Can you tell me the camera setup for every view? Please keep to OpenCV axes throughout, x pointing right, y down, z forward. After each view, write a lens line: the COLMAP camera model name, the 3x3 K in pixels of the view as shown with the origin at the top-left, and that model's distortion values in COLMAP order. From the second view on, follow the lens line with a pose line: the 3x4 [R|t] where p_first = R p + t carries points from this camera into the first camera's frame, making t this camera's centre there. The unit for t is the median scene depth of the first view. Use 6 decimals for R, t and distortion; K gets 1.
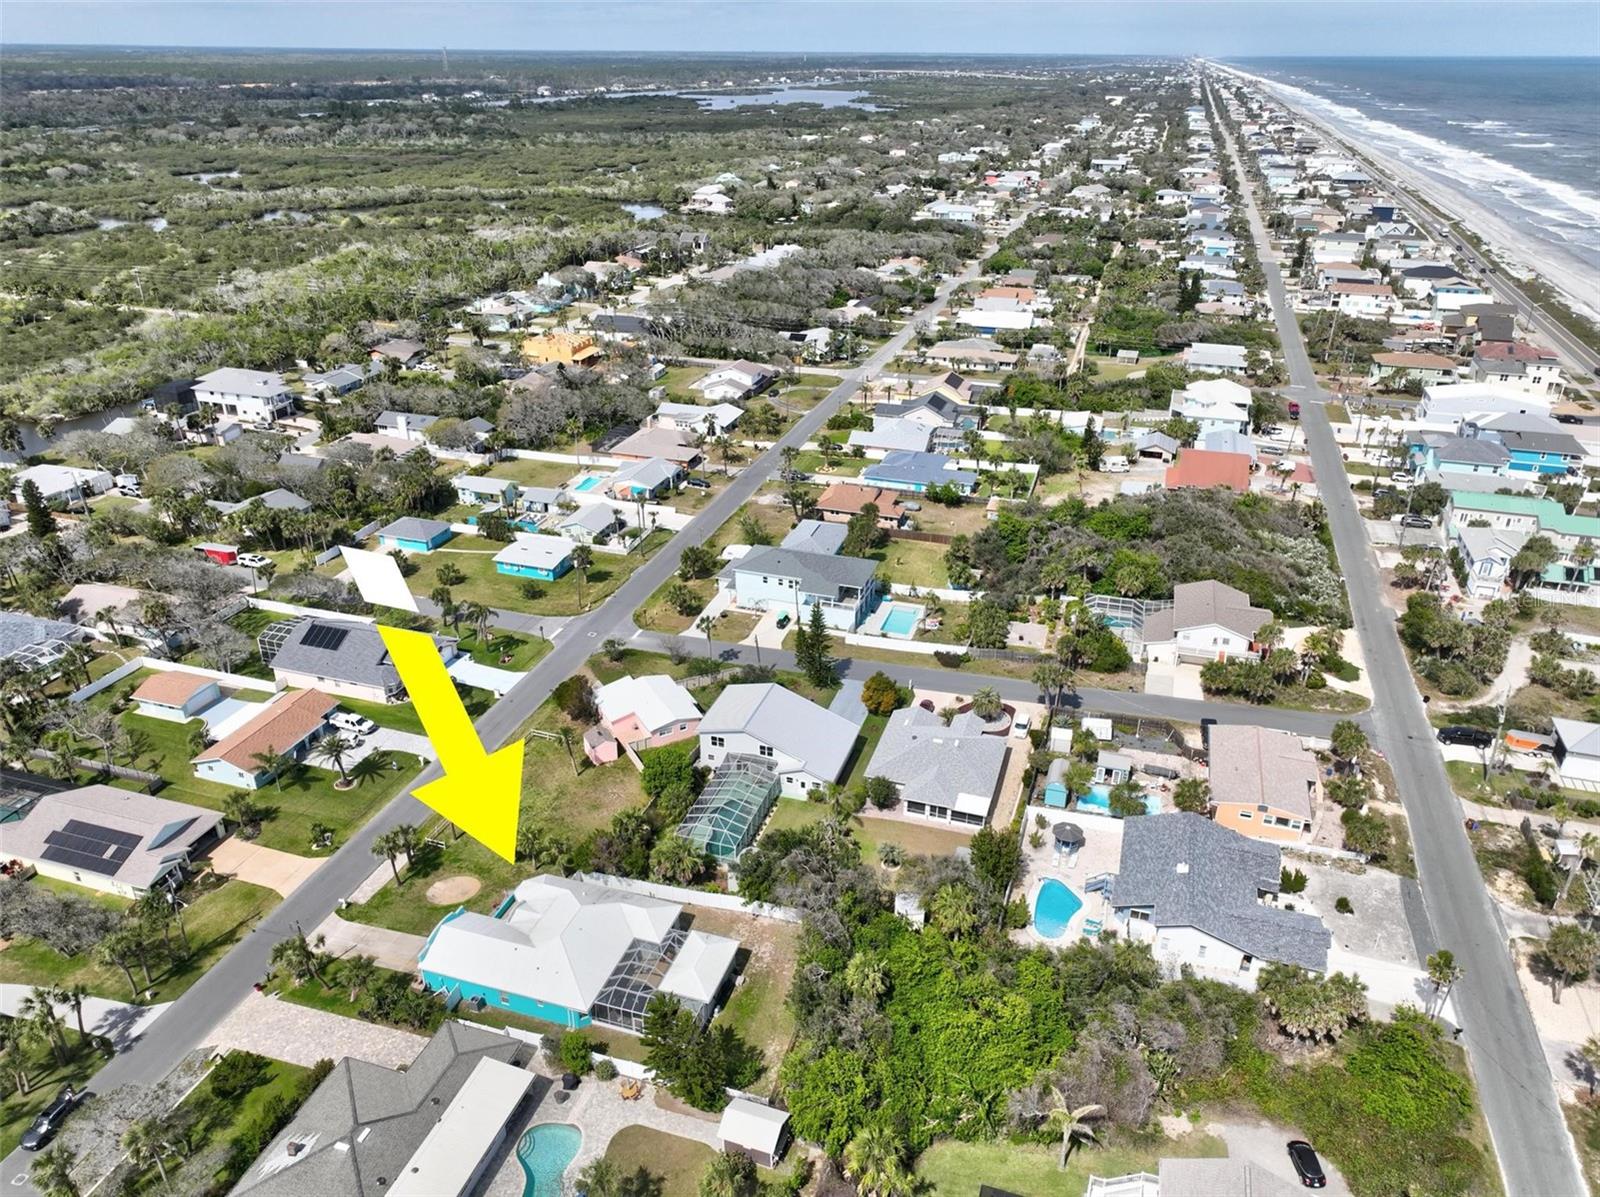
lens RADIAL K [[1123.8, 0, 800.0], [0, 1123.8, 598.5], [0, 0, 1]] dist [0.002455, 0.006447]
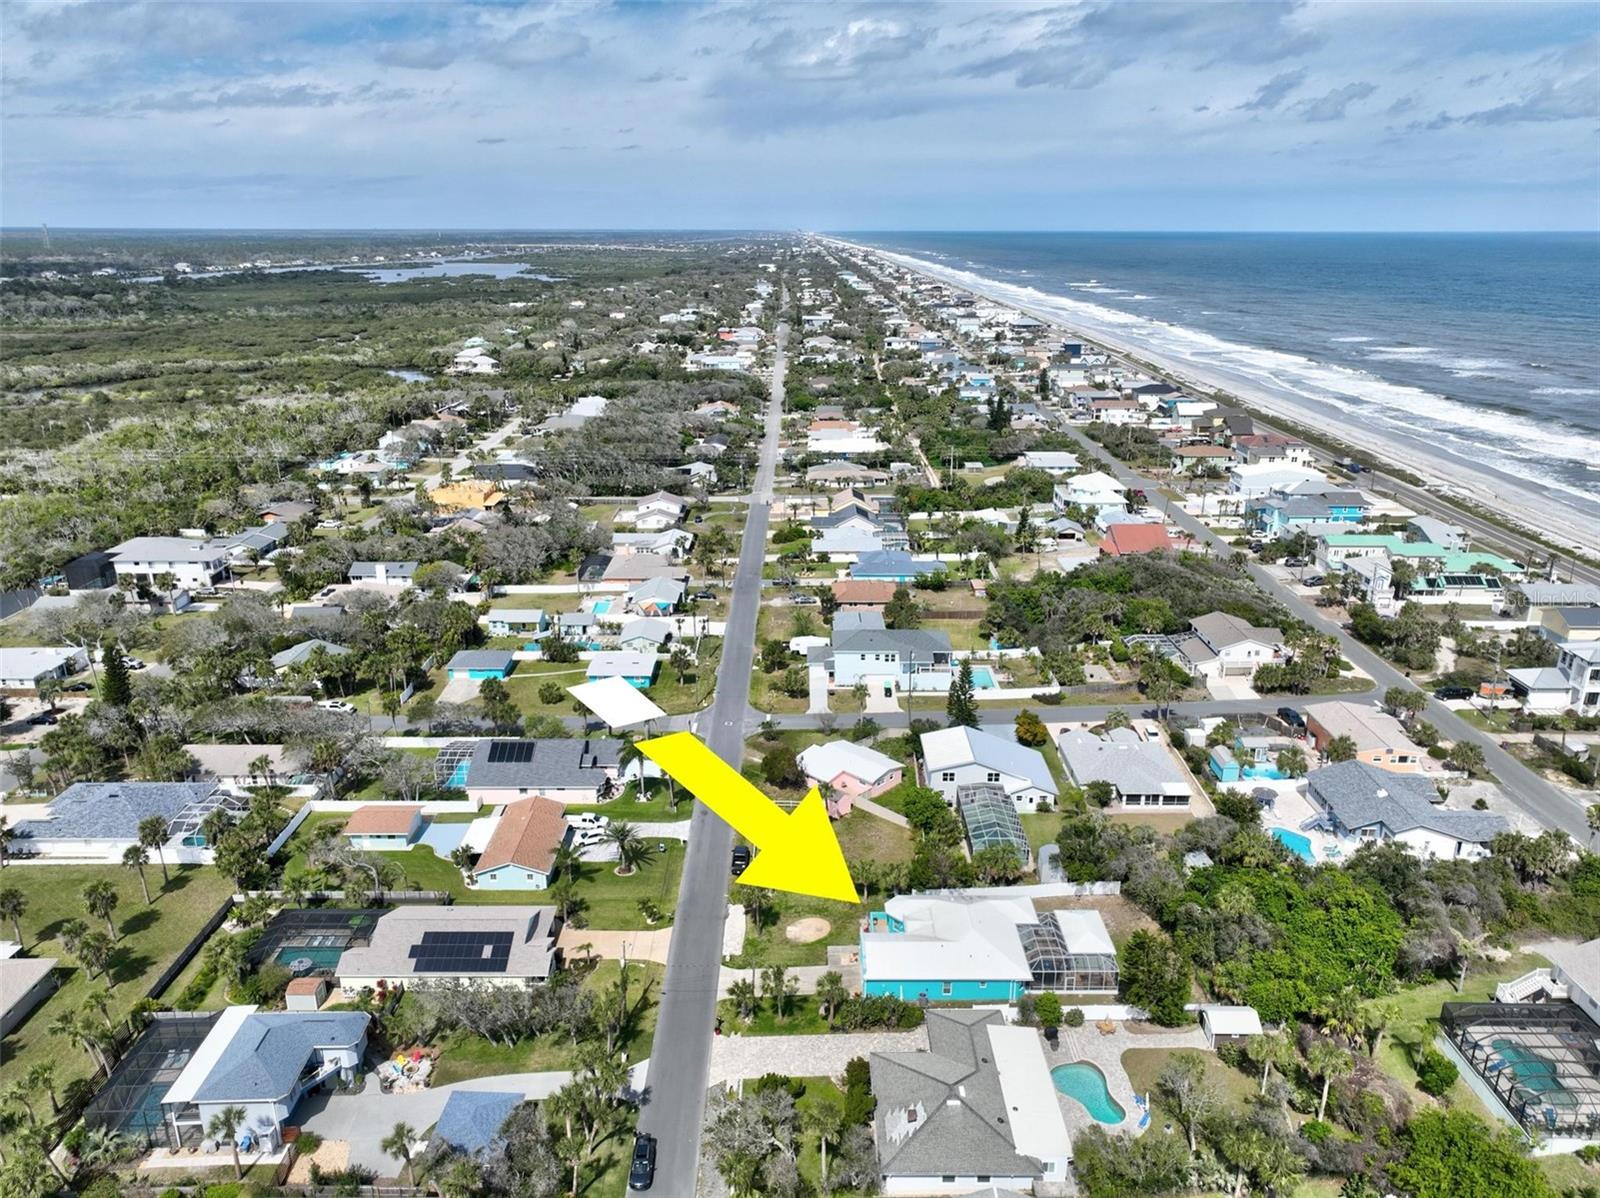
lens RADIAL K [[1123.8, 0, 800.0], [0, 1123.8, 599.0], [0, 0, 1]] dist [0.002455, 0.006447]
pose [[0.952483, -0.100695, 0.287465, -0.337380], [0.138136, 0.983941, -0.113038, 0.036694], [-0.271466, 0.147376, 0.951098, -0.048633]]
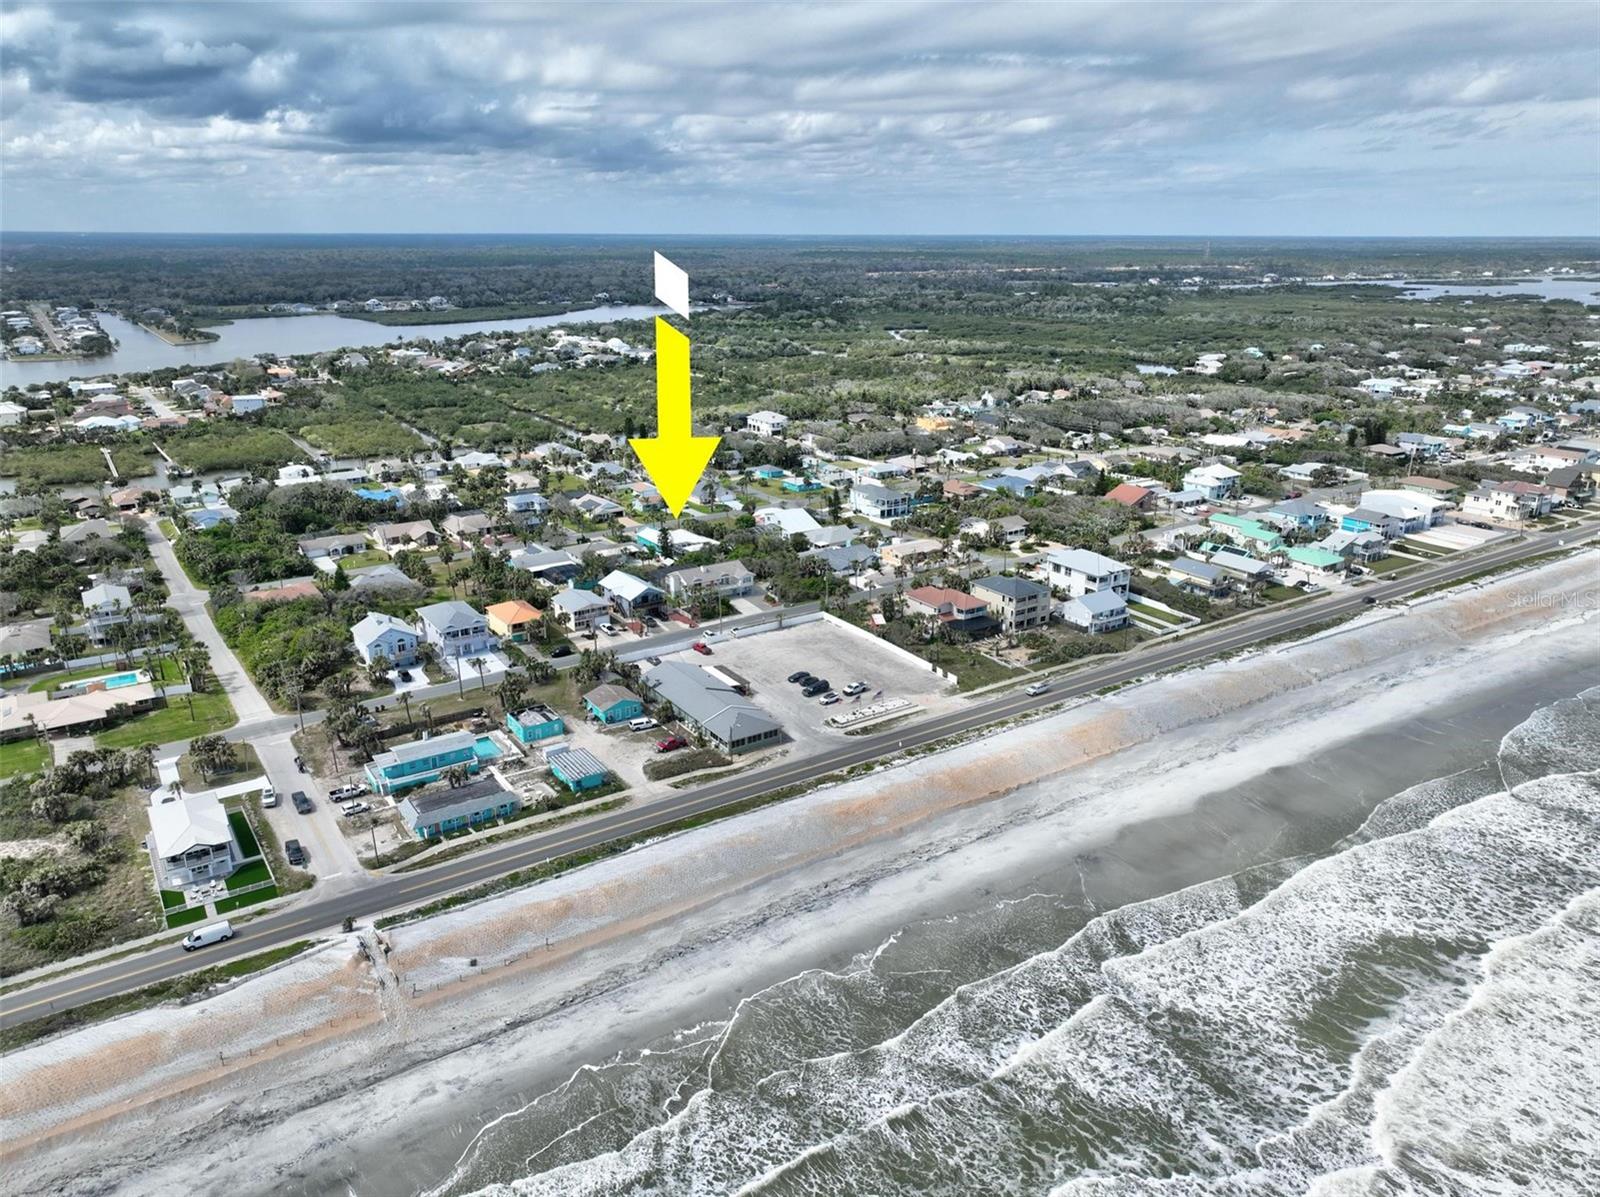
lens RADIAL K [[1123.8, 0, 800.0], [0, 1123.8, 598.5], [0, 0, 1]] dist [0.002455, 0.006447]
pose [[0.792716, 0.185709, -0.580615, 1.013040], [-0.265804, 0.962453, -0.055064, 0.280655], [0.548589, 0.197980, 0.812314, -0.709703]]
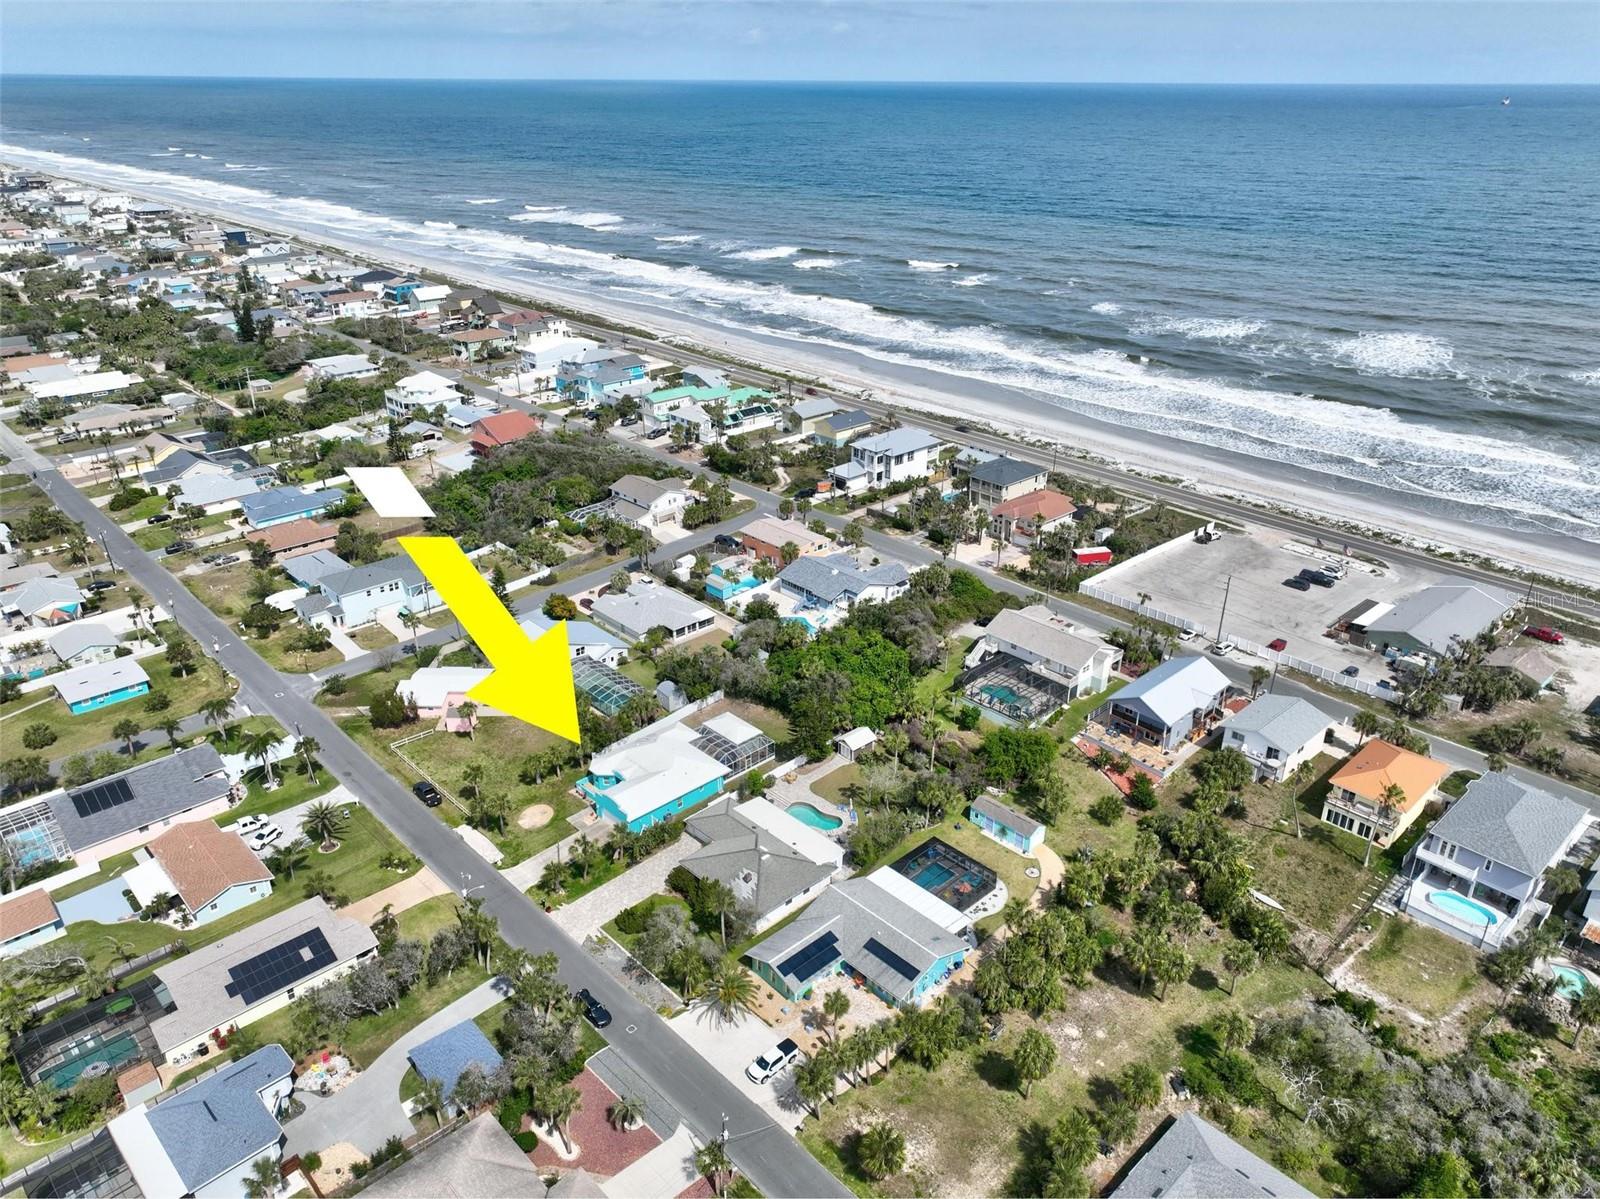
lens RADIAL K [[1123.8, 0, 800.0], [0, 1123.8, 599.5], [0, 0, 1]] dist [0.002455, 0.006447]
pose [[0.478679, -0.374107, 0.794299, -0.612274], [0.384026, 0.902763, 0.193762, -0.053449], [-0.789551, 0.212282, 0.575800, -0.012857]]
